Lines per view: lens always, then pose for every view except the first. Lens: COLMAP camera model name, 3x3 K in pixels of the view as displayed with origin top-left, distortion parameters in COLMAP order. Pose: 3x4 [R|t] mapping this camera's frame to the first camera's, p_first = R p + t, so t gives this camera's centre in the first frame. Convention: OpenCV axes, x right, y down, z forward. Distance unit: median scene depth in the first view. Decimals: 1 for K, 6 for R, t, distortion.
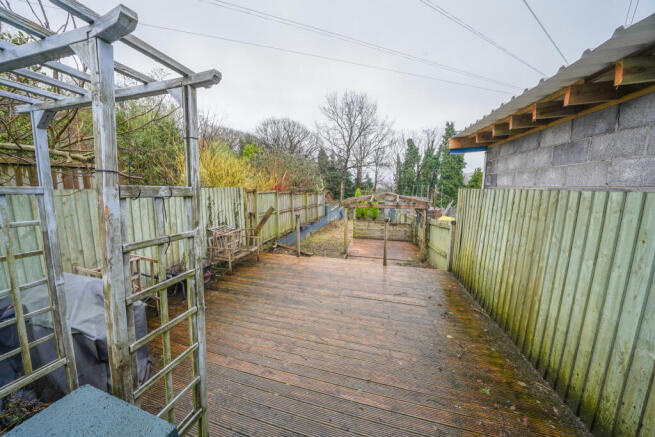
lens RADIAL K [[225.7, 0, 328.1], [0, 225.7, 216.8], [0, 0, 1]] dist [-0.022672, 0.000051]
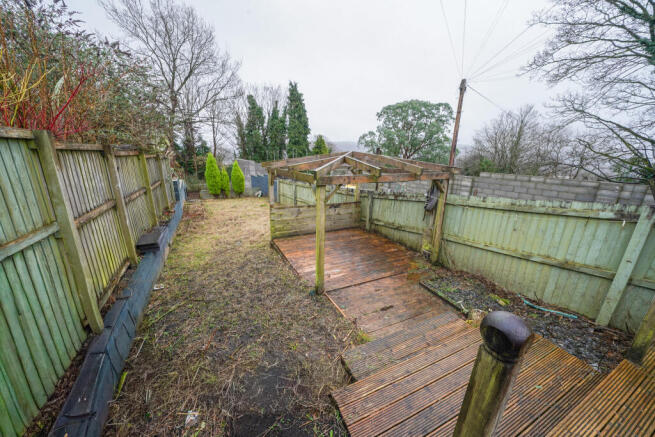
lens RADIAL K [[225.7, 0, 328.1], [0, 225.7, 216.8], [0, 0, 1]] dist [-0.022672, 0.000051]
pose [[0.754110, -0.165092, 0.635660, -0.034463], [0.075583, 0.983274, 0.165707, -0.010820], [-0.652385, -0.076916, 0.753975, 0.140781]]
